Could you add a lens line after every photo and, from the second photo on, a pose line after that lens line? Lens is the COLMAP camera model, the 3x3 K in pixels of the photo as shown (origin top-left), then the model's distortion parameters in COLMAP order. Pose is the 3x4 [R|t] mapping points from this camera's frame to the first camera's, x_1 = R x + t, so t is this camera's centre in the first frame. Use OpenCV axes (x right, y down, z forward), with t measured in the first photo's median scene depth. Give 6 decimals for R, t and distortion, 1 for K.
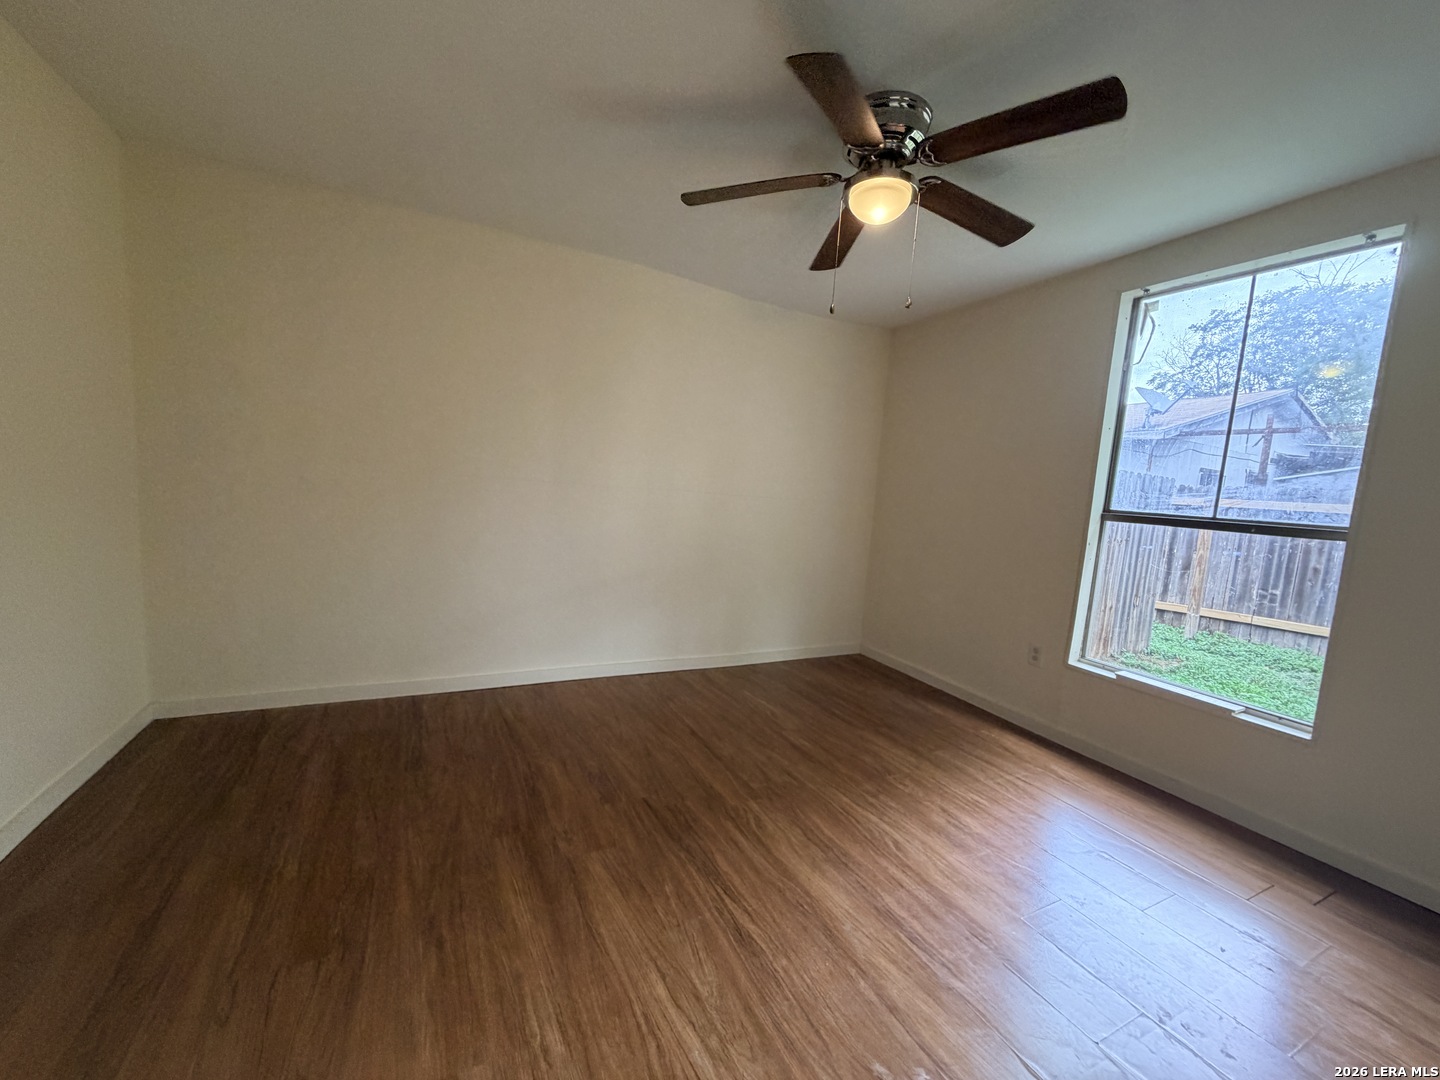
lens RADIAL K [[575.2, 0, 716.3], [0, 575.2, 535.3], [0, 0, 1]] dist [-0.000929, 0.000879]
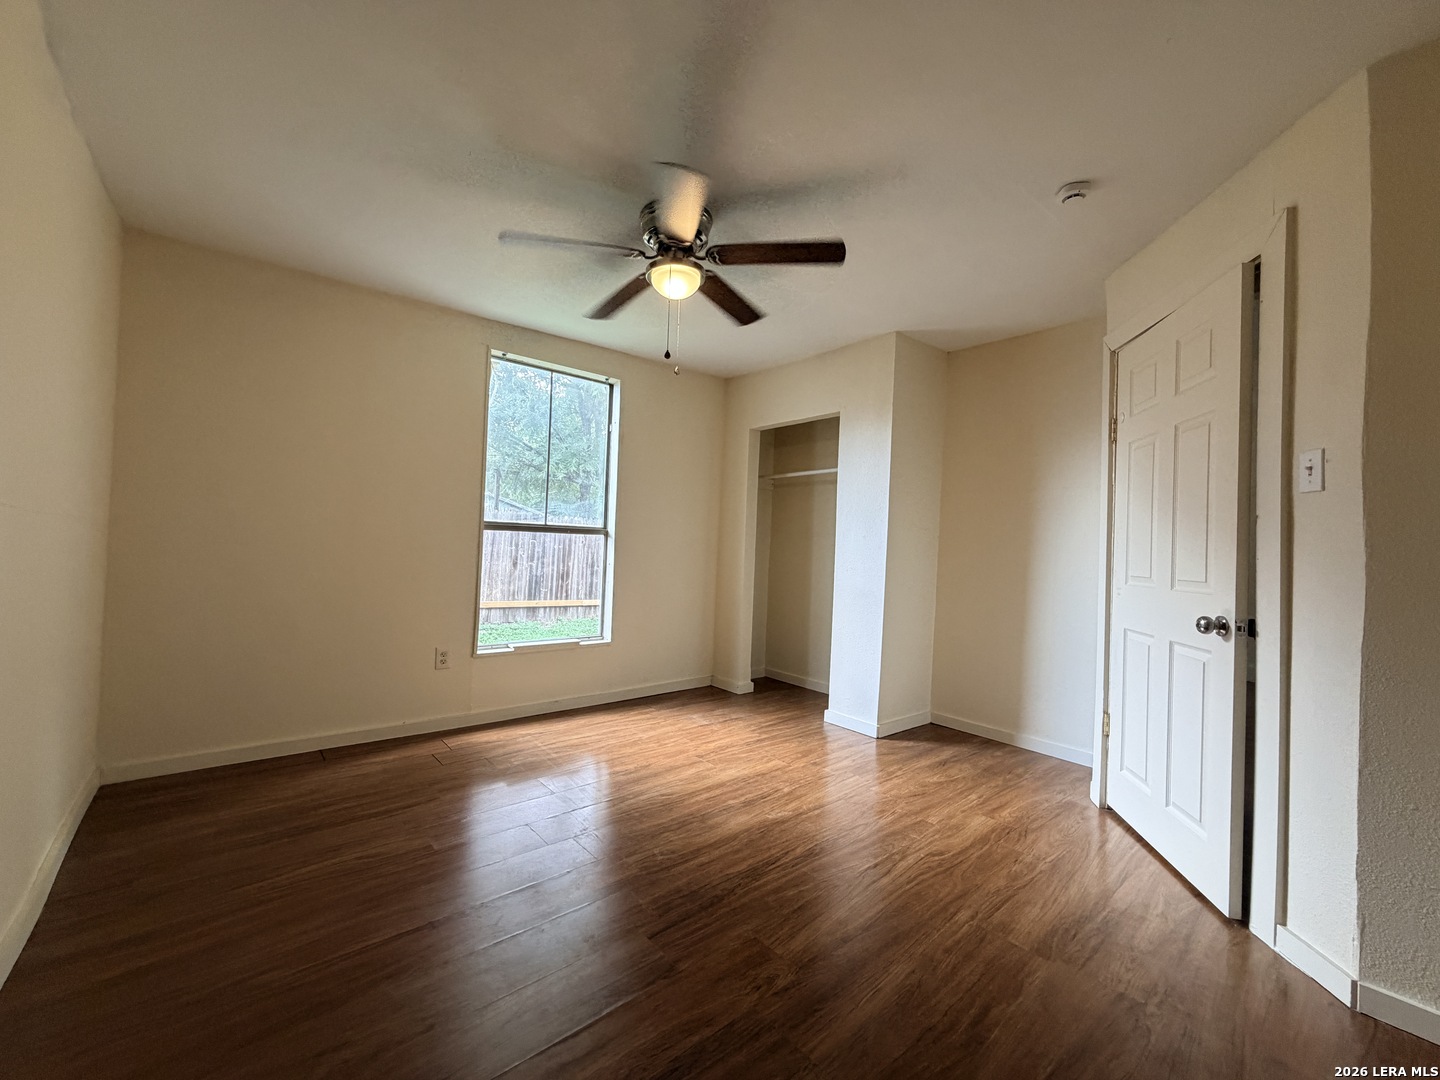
lens RADIAL K [[575.2, 0, 715.9], [0, 575.2, 539.0], [0, 0, 1]] dist [-0.000929, 0.000879]
pose [[-0.229989, -0.064830, 0.971031, -0.888901], [0.041004, 0.996247, 0.076225, -0.111465], [-0.972329, 0.057347, -0.226468, 1.133611]]
